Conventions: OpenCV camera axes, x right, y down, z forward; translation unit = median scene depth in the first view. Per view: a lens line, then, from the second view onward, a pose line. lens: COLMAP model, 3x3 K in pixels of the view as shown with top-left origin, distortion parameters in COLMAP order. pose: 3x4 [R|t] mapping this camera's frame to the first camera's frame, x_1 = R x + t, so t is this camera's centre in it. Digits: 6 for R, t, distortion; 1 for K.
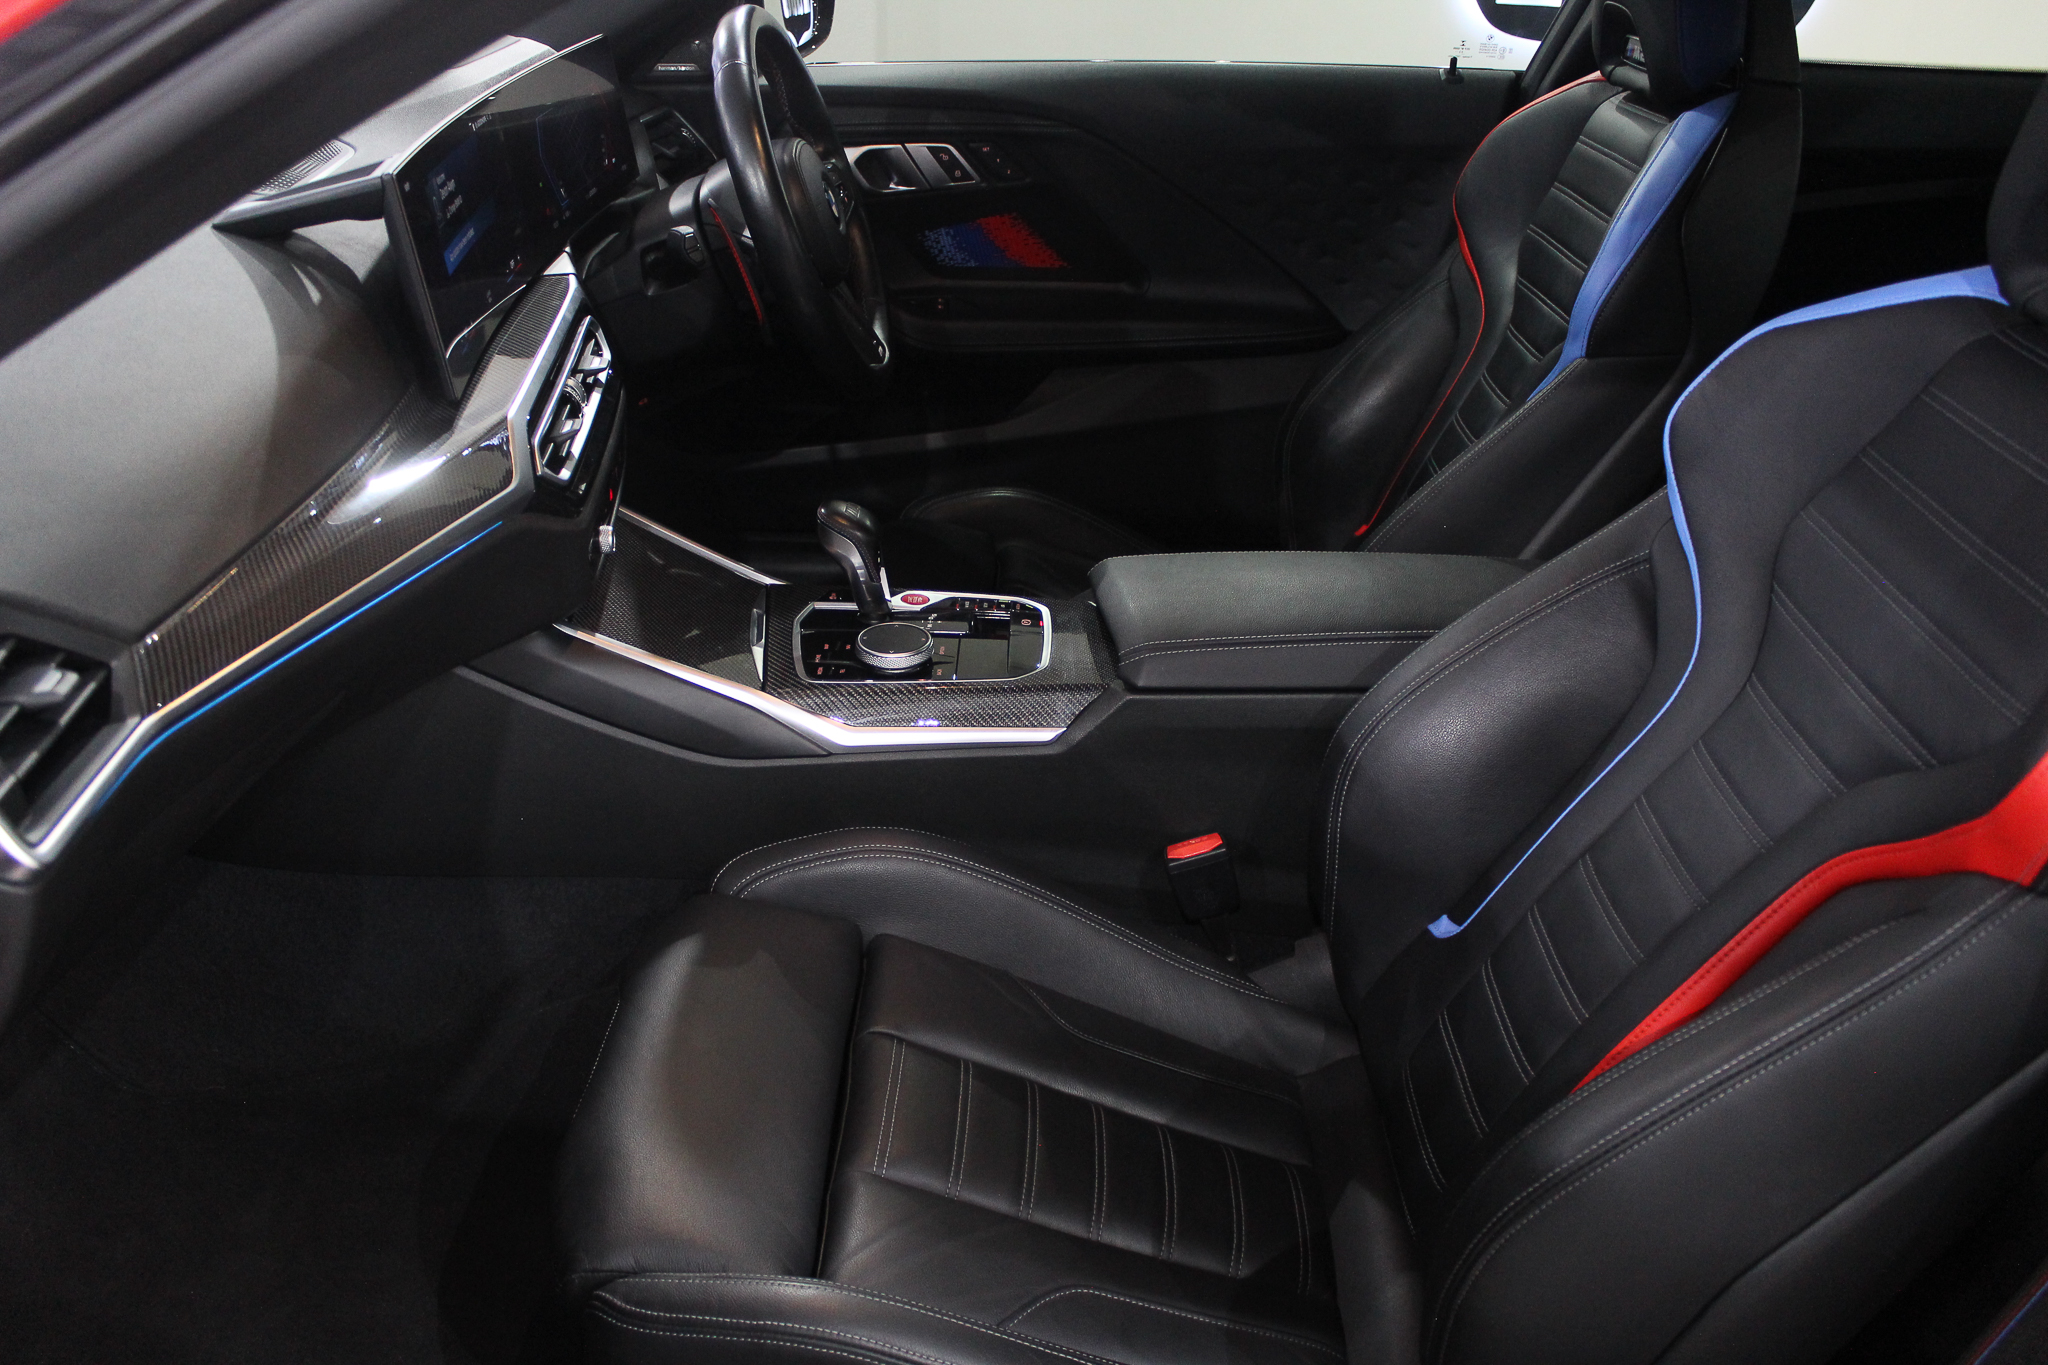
lens RADIAL K [[1667.2, 0, 1028.5], [0, 1667.2, 696.4], [0, 0, 1]] dist [-0.161111, 0.108179]
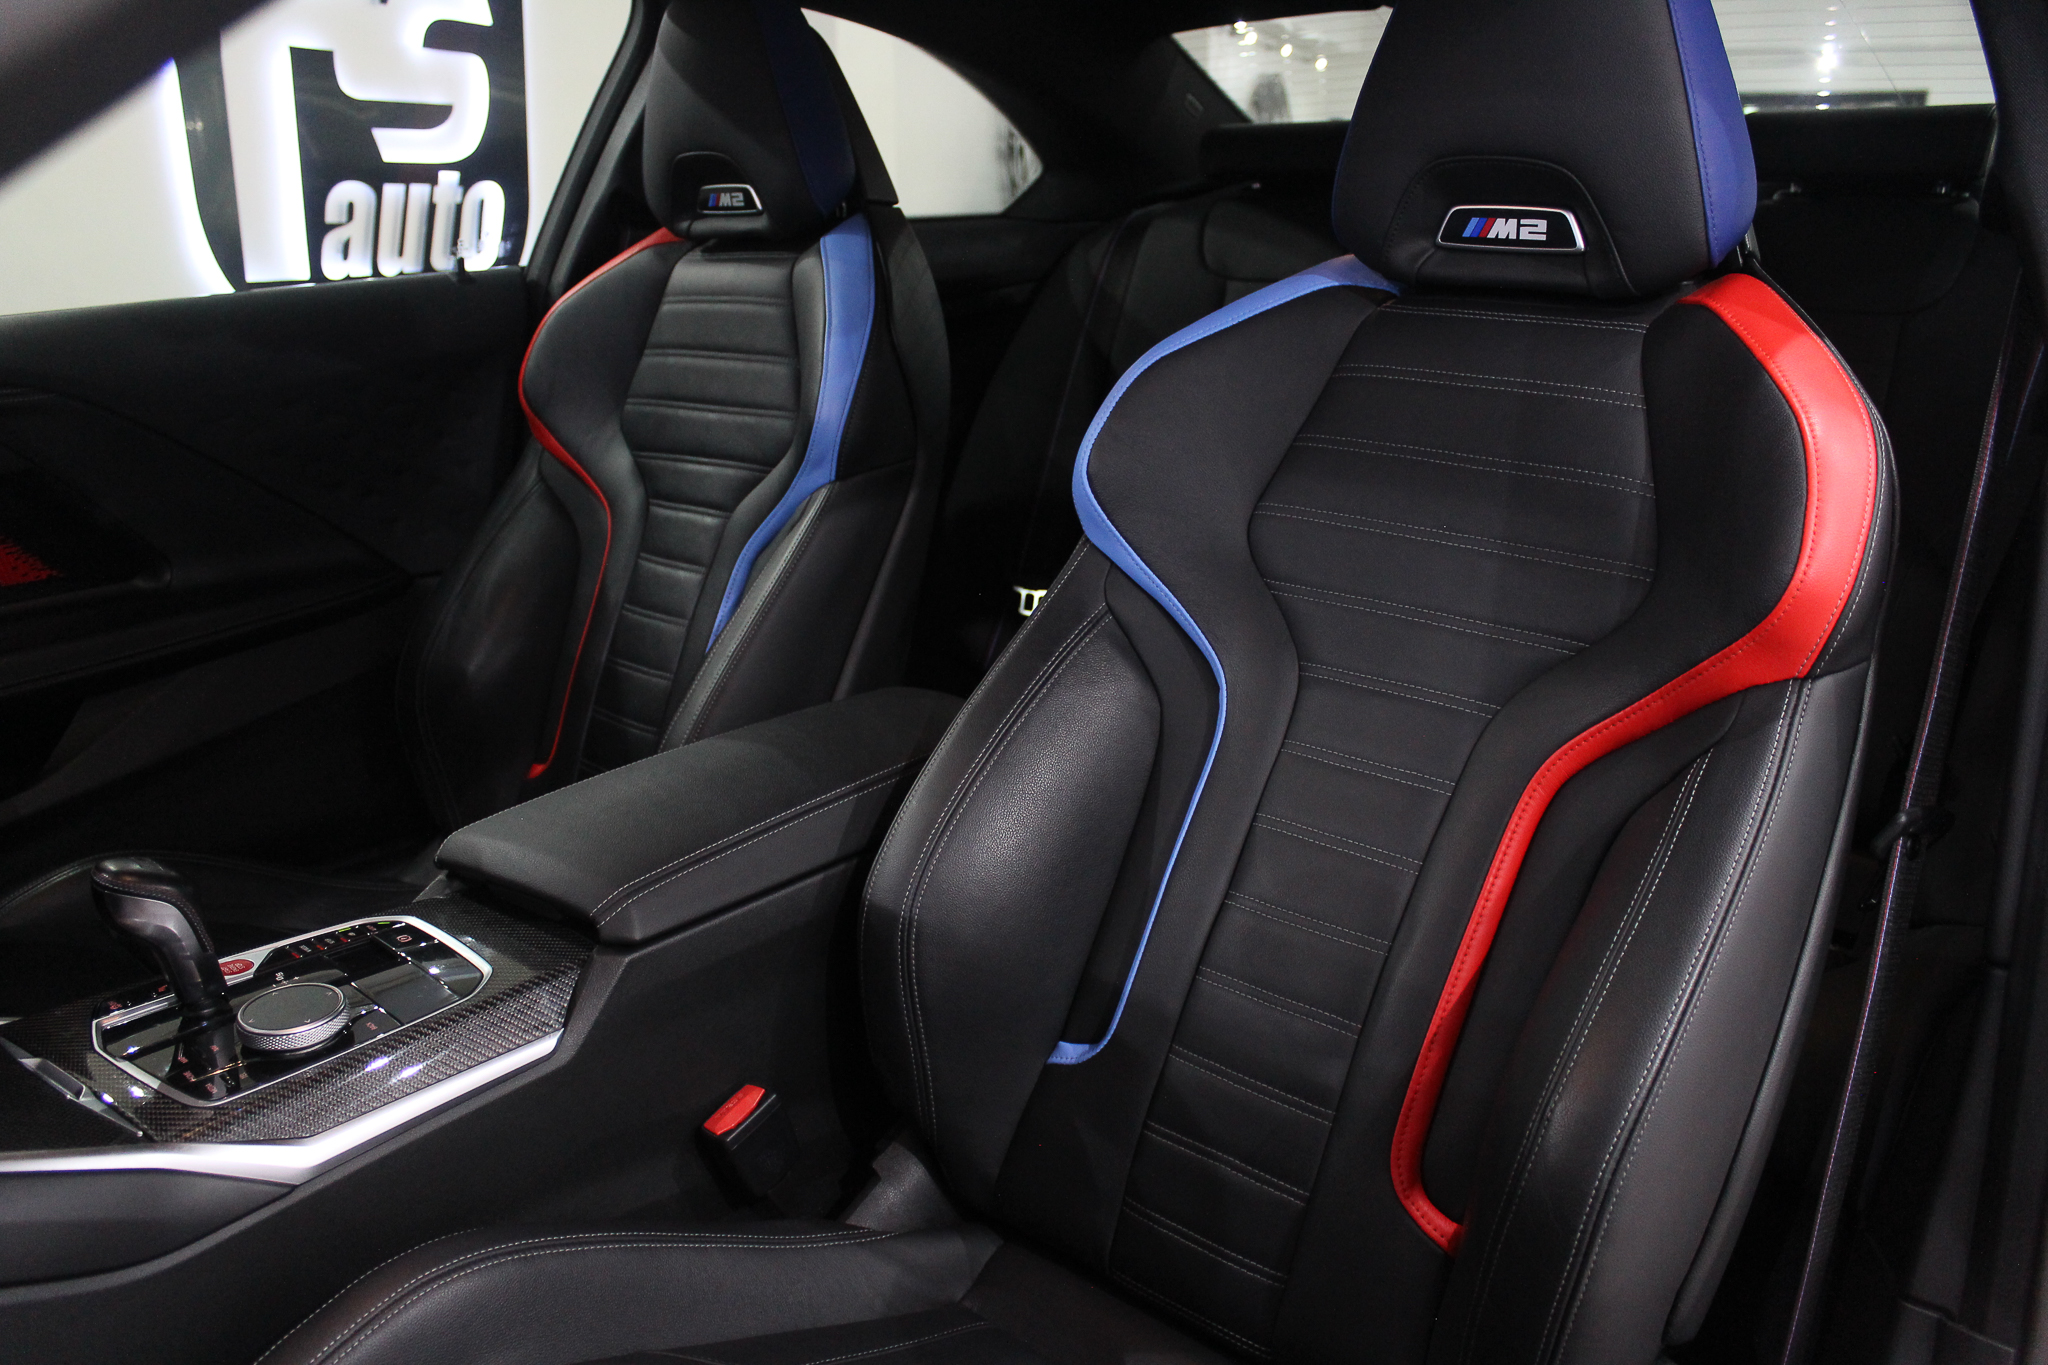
lens RADIAL K [[1667.2, 0, 1022.6], [0, 1667.2, 671.2], [0, 0, 1]] dist [-0.161111, 0.108179]
pose [[0.686369, -0.242238, 0.685724, -0.310495], [0.369877, 0.928114, -0.042362, -0.023653], [-0.626169, 0.282710, 0.726627, 0.272947]]
